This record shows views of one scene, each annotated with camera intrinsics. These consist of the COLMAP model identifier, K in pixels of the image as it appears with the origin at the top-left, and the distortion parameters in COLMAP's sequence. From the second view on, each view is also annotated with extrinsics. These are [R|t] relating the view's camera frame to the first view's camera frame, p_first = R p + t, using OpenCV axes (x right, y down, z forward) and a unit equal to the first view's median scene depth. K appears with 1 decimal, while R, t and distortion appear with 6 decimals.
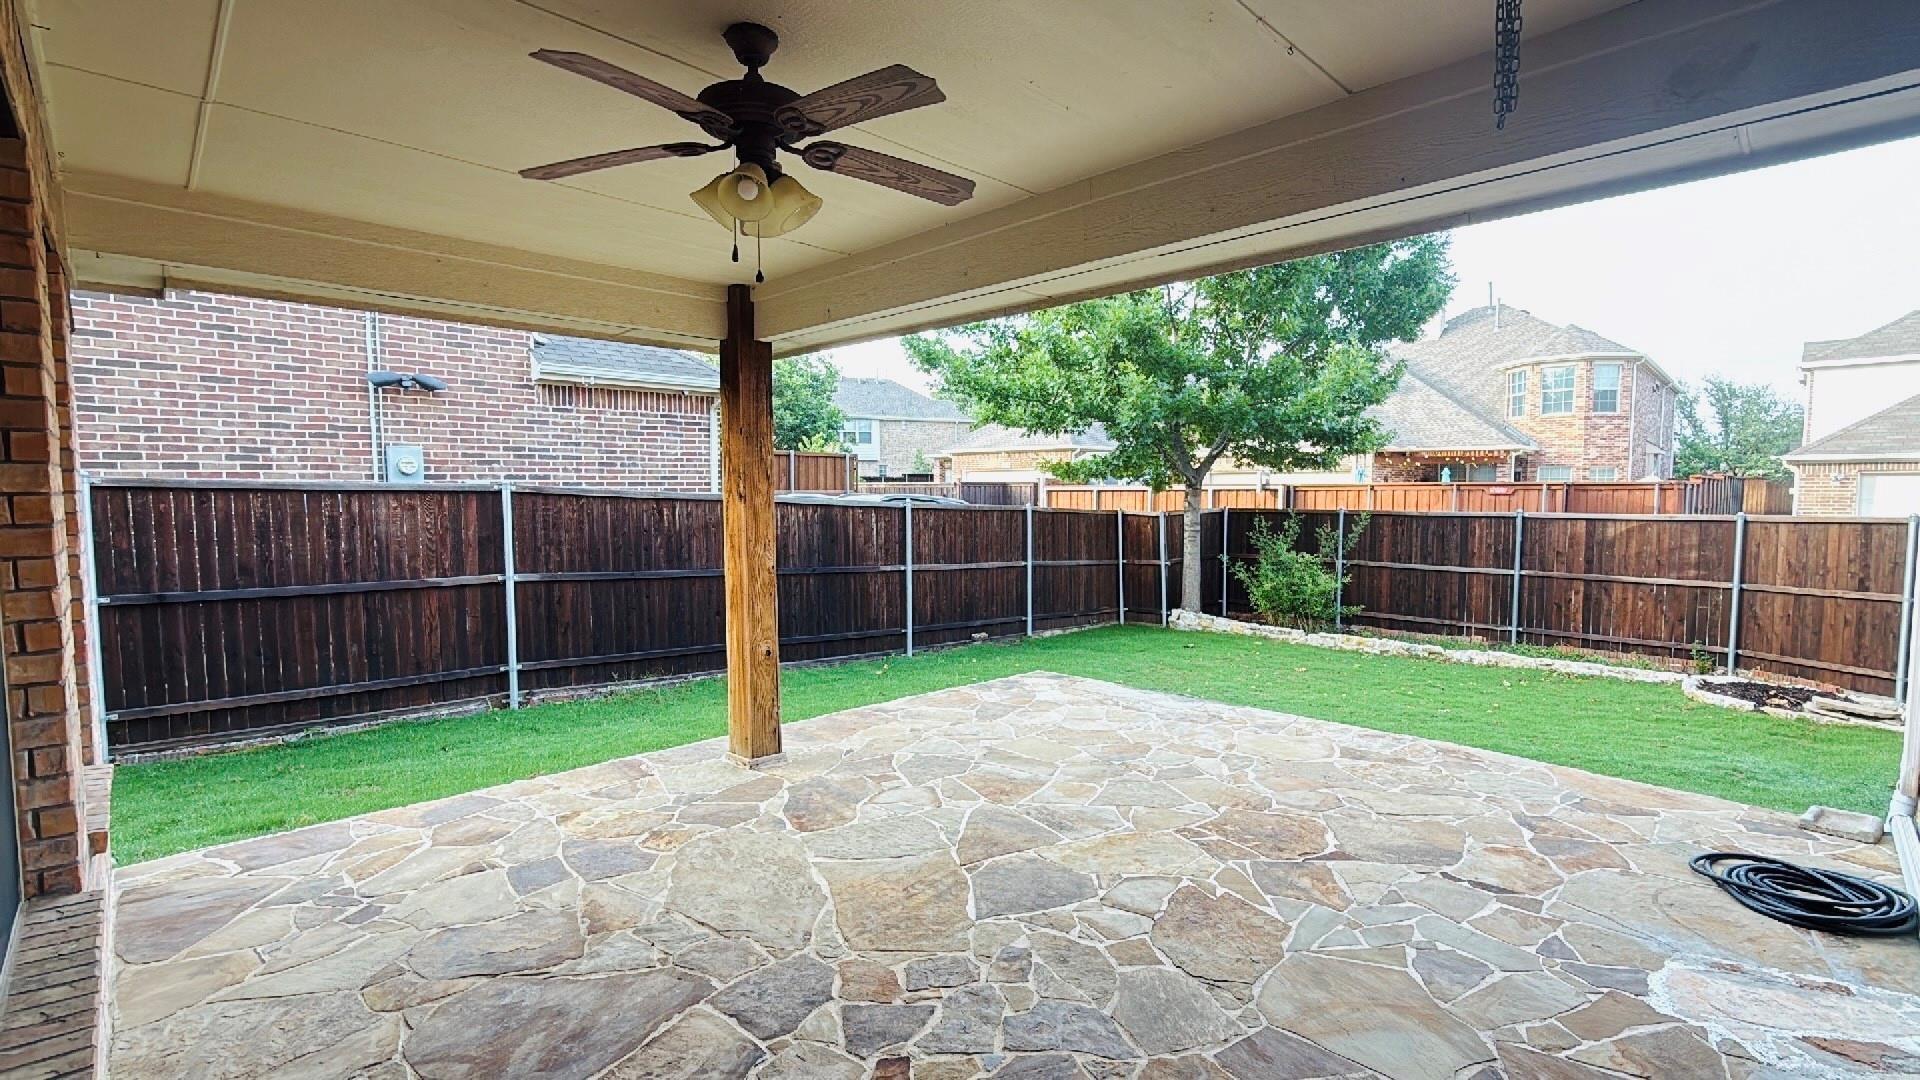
lens RADIAL K [[849.9, 0, 954.3], [0, 849.9, 548.8], [0, 0, 1]] dist [0.000292, 0.000326]
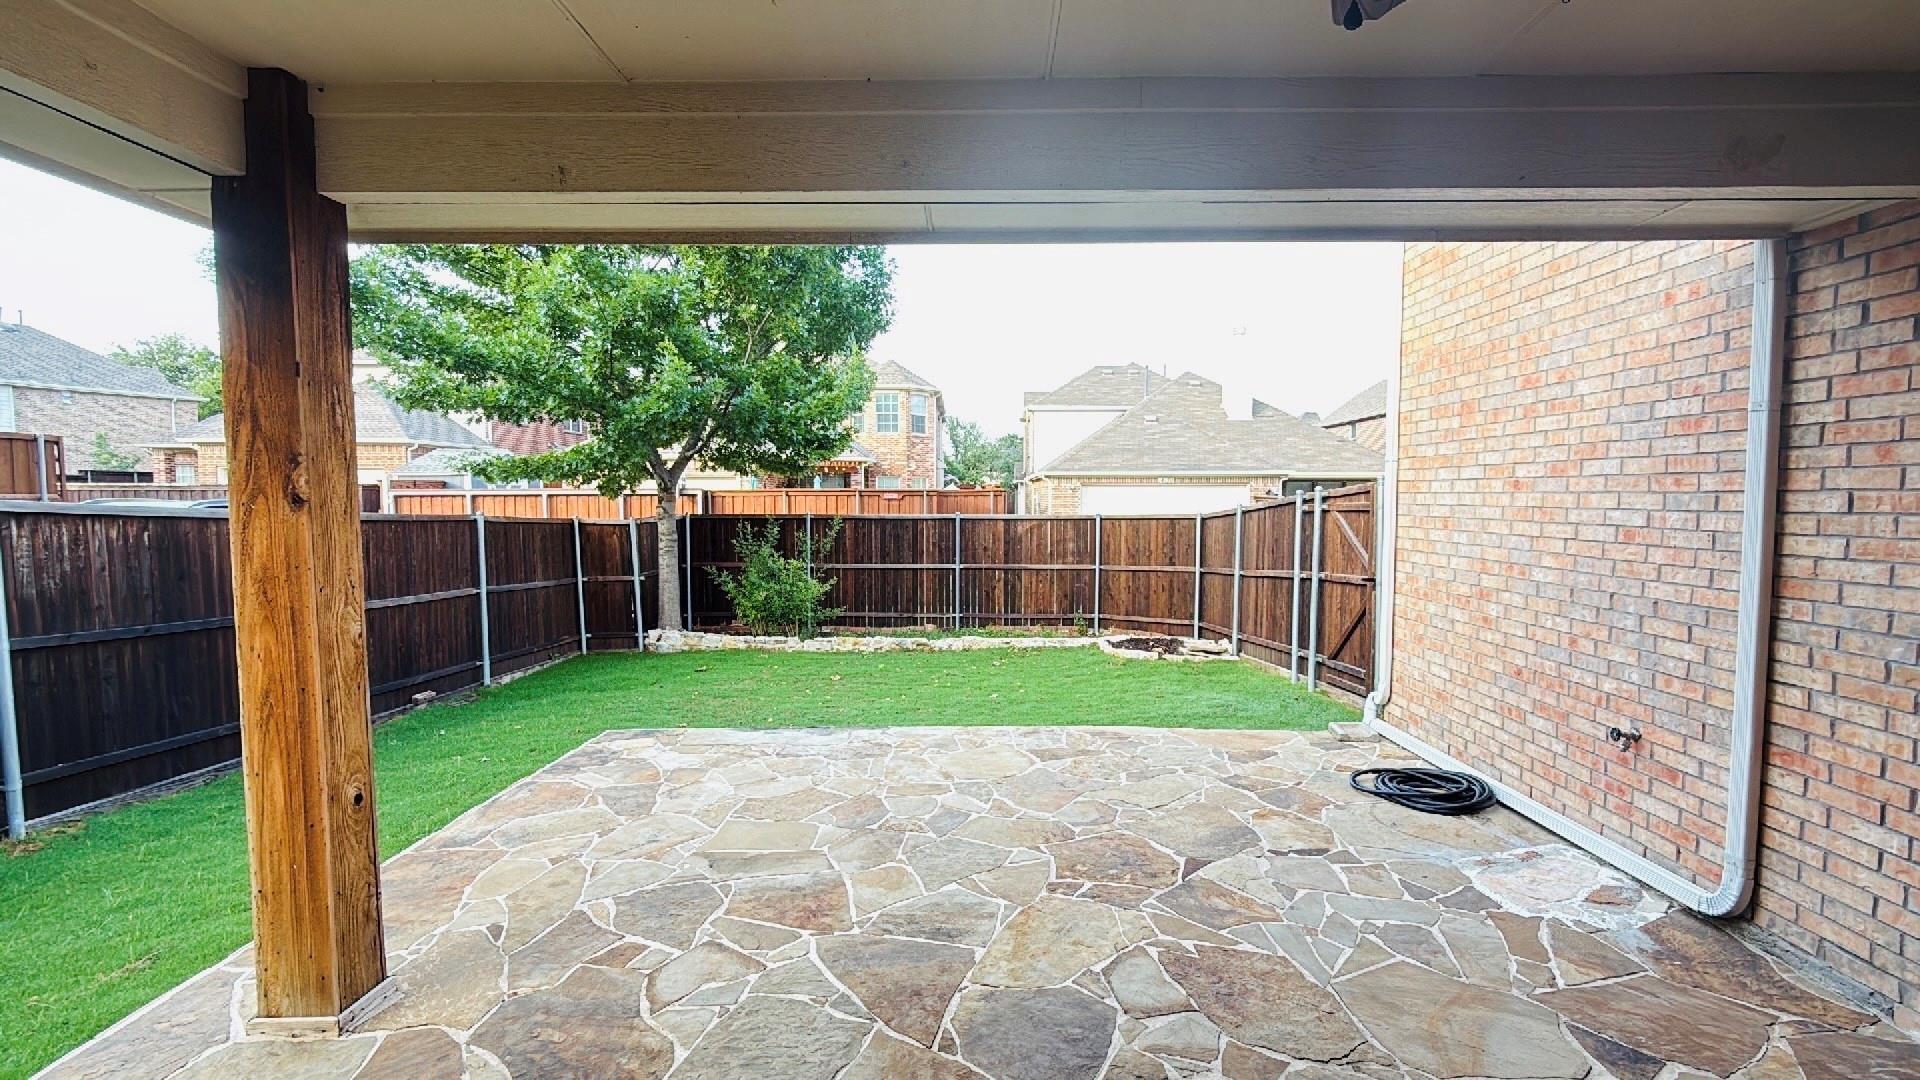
lens RADIAL K [[849.9, 0, 963.8], [0, 849.9, 546.0], [0, 0, 1]] dist [0.000292, 0.000326]
pose [[0.711948, -0.038815, 0.701159, -0.159178], [0.046132, 0.998900, 0.008456, -0.010411], [-0.700716, 0.026325, 0.712955, 0.182779]]
